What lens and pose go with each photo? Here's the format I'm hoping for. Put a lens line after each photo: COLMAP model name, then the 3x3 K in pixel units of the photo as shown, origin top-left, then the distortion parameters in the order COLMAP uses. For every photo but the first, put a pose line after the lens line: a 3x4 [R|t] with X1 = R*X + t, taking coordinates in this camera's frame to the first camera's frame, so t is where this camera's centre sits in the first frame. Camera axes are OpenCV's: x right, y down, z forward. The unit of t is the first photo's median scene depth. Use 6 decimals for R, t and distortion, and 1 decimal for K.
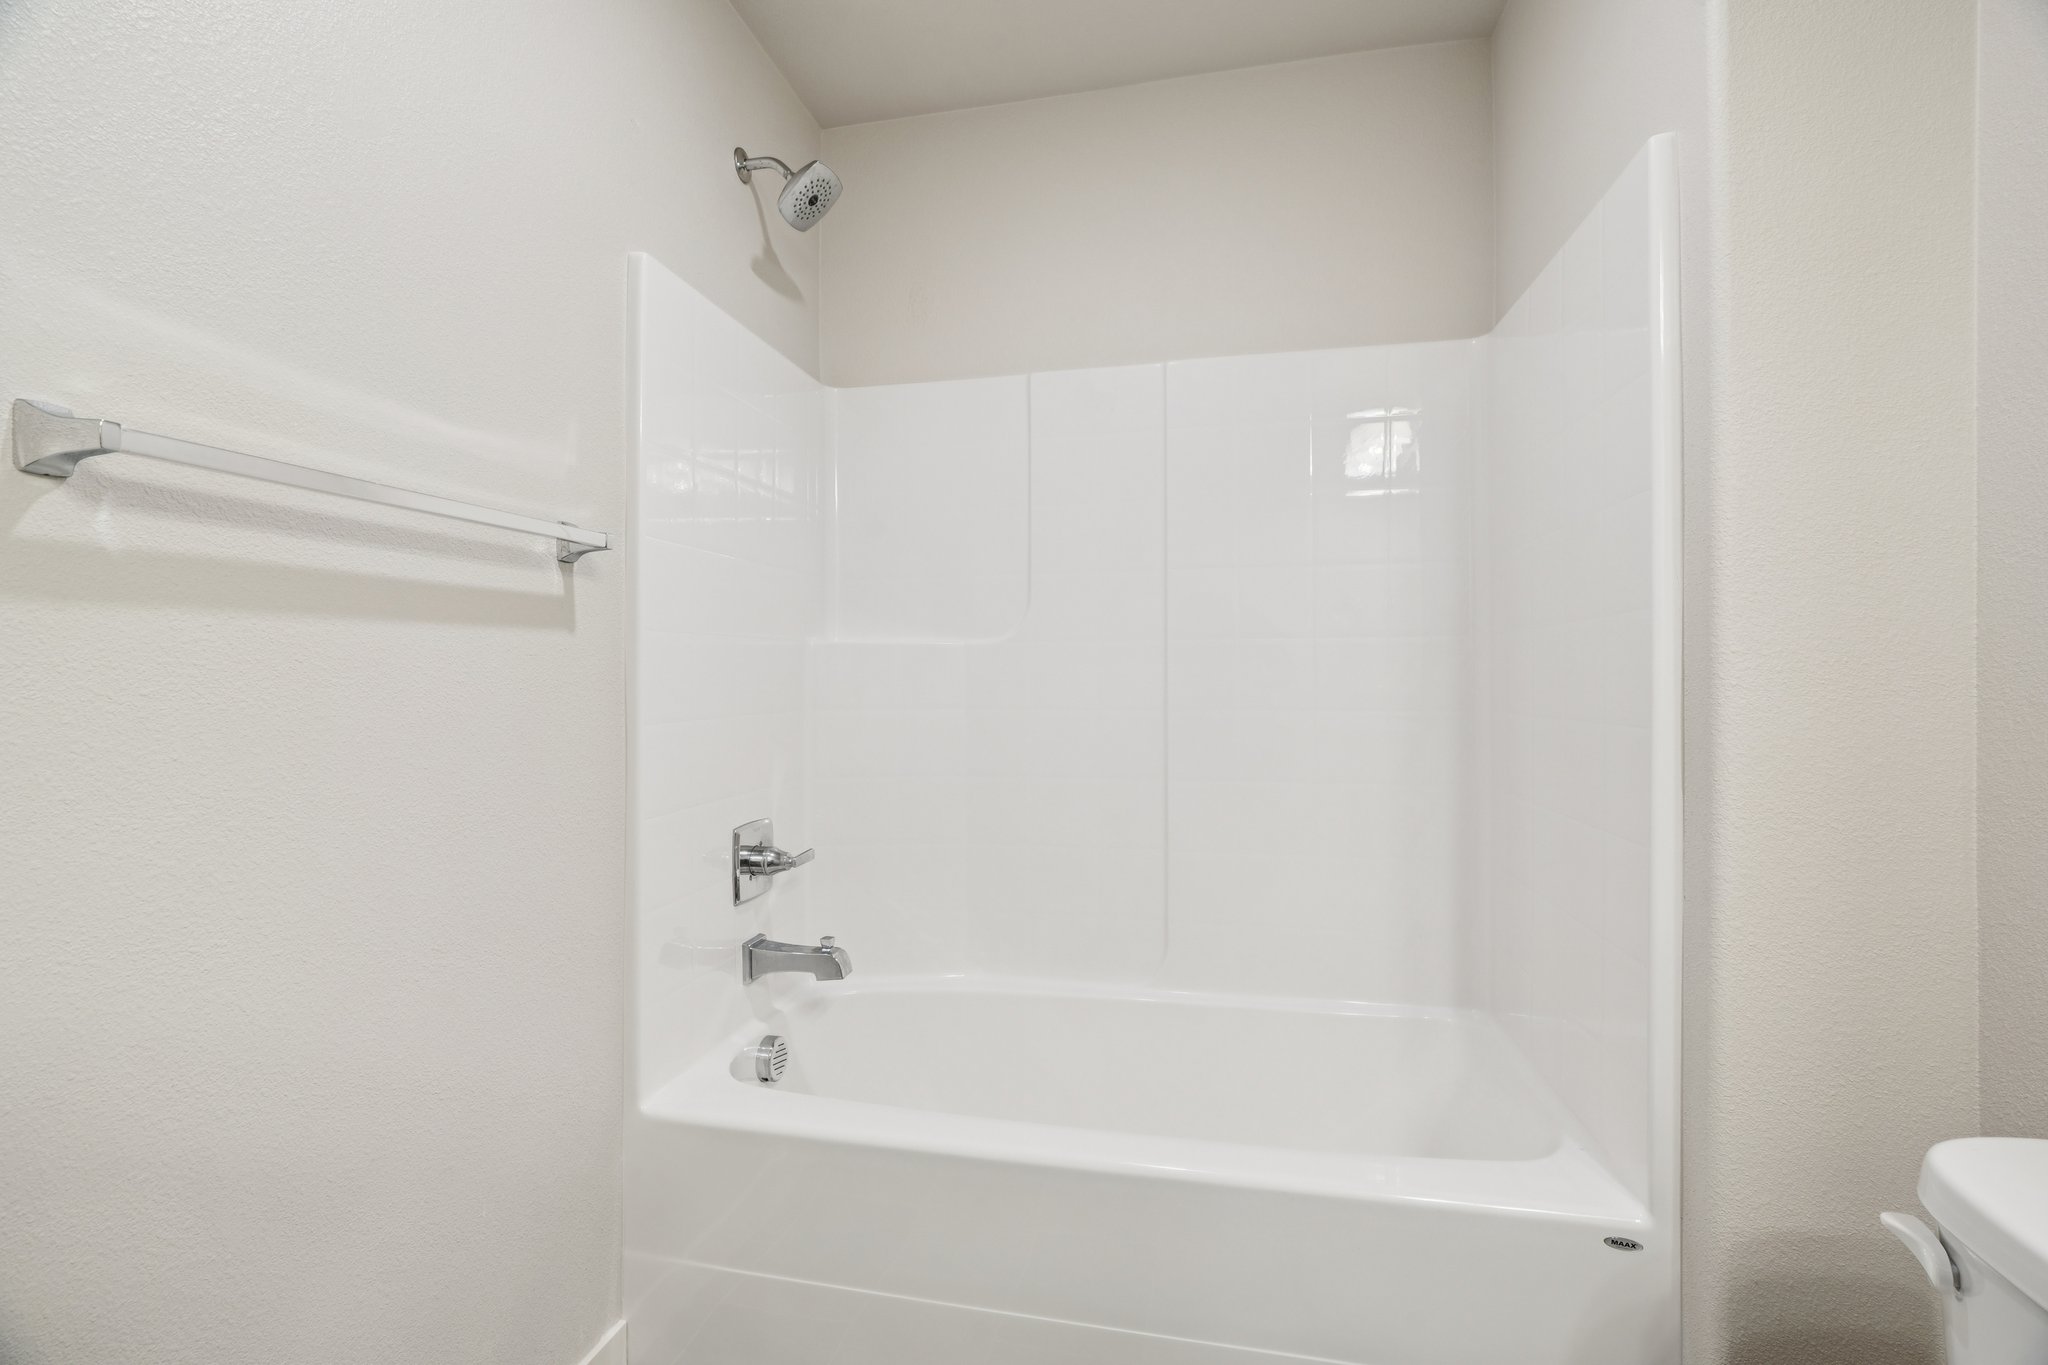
lens RADIAL K [[909.9, 0, 1027.2], [0, 909.9, 679.4], [0, 0, 1]] dist [-0.014522, 0.005844]
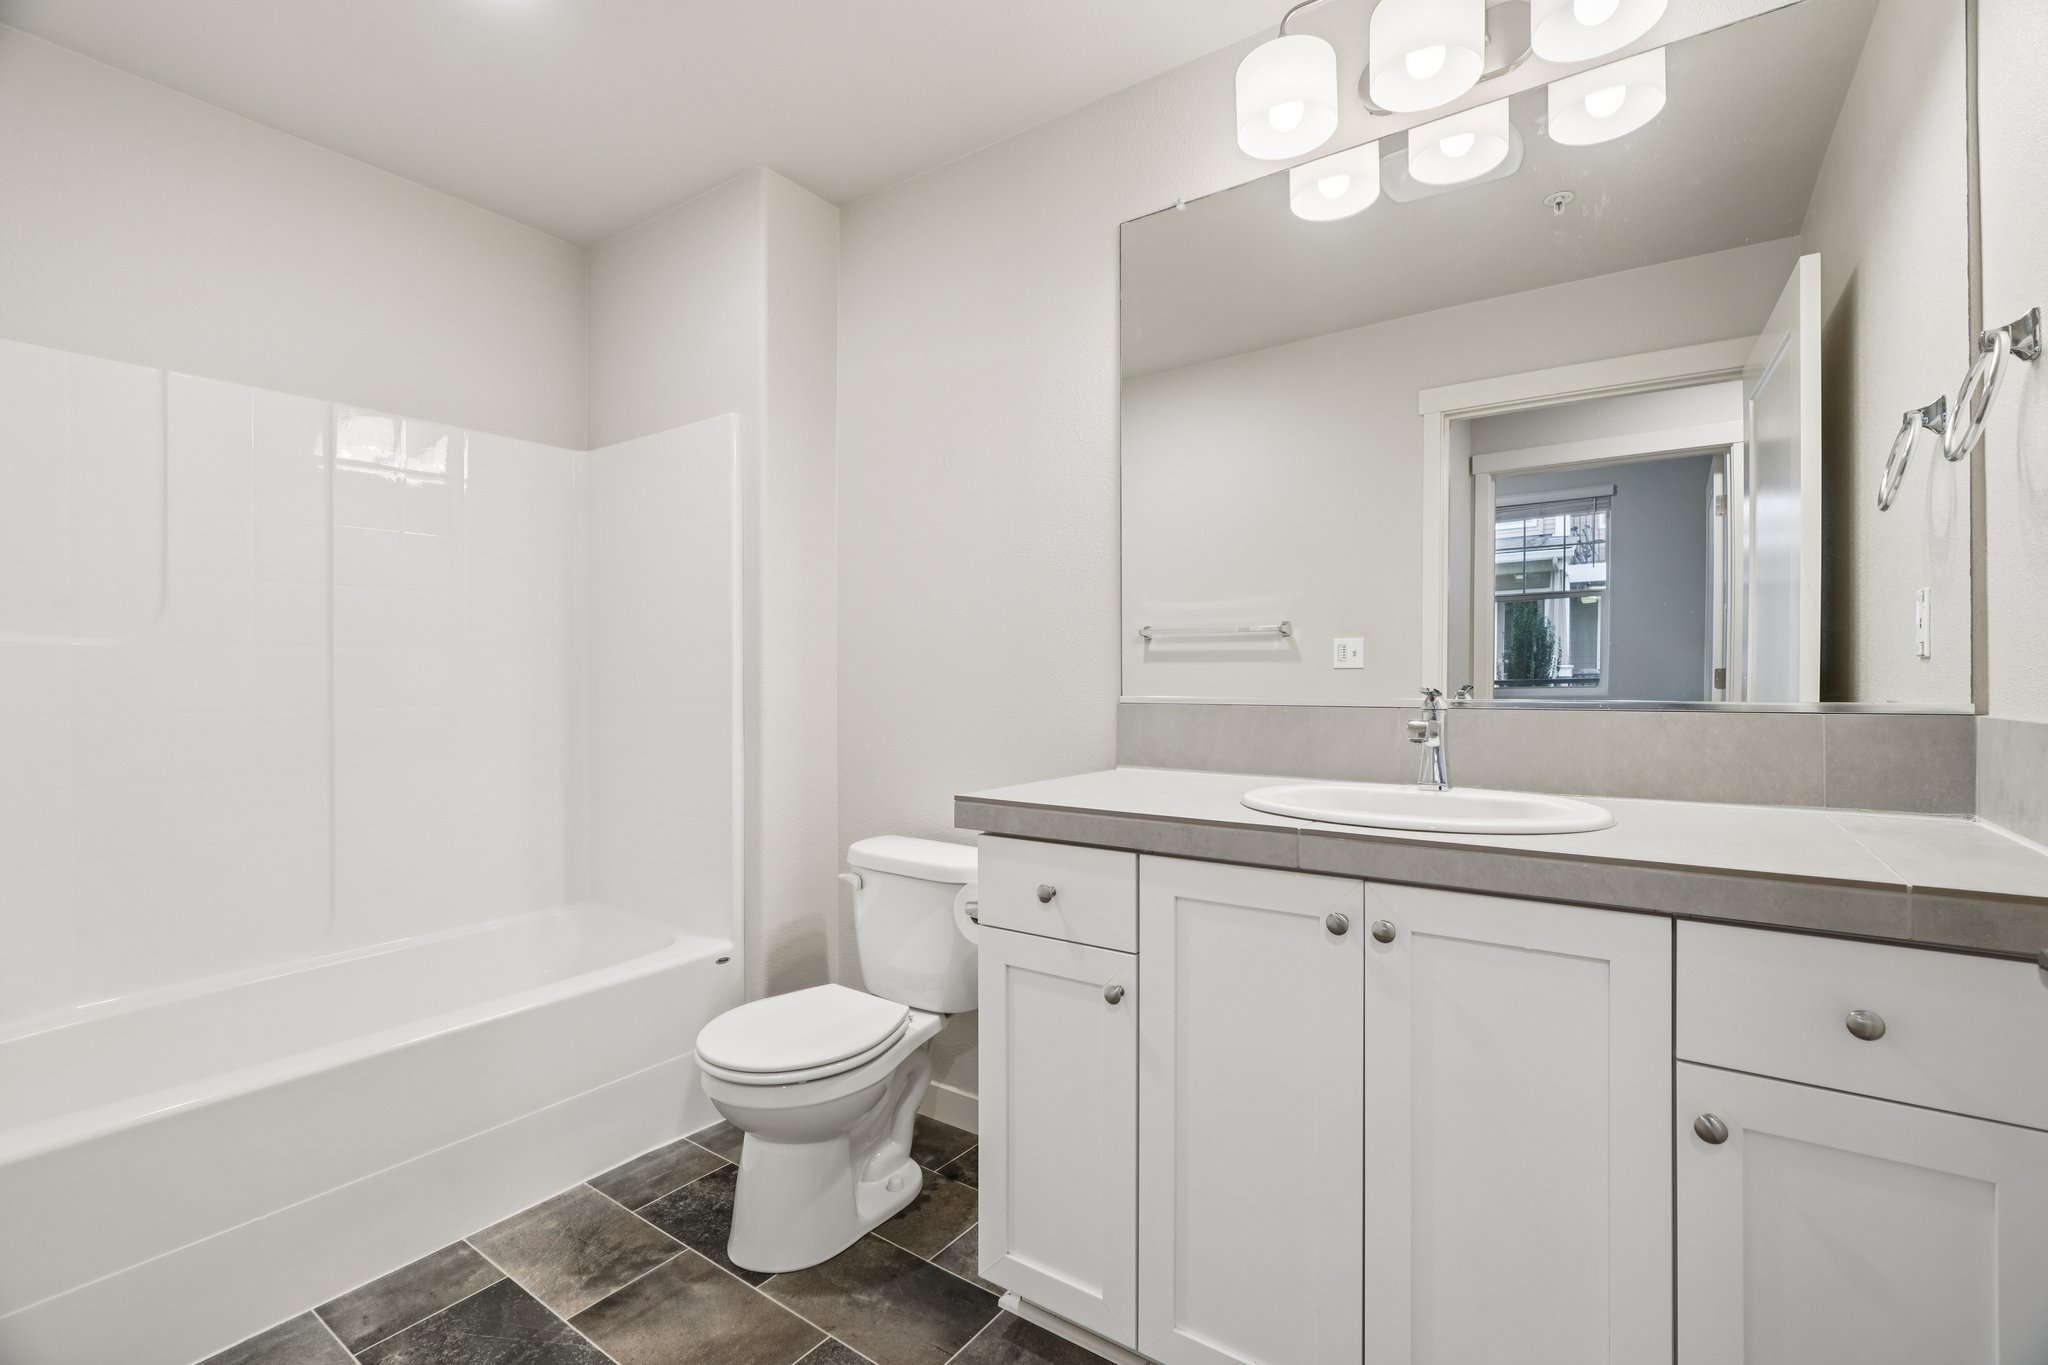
lens RADIAL K [[909.9, 0, 1027.2], [0, 909.9, 679.4], [0, 0, 1]] dist [-0.014522, 0.005844]
pose [[0.418925, -0.003136, 0.908016, -0.887829], [0.002659, 0.999994, 0.002227, -0.002911], [-0.908017, 0.001481, 0.418931, -0.461485]]
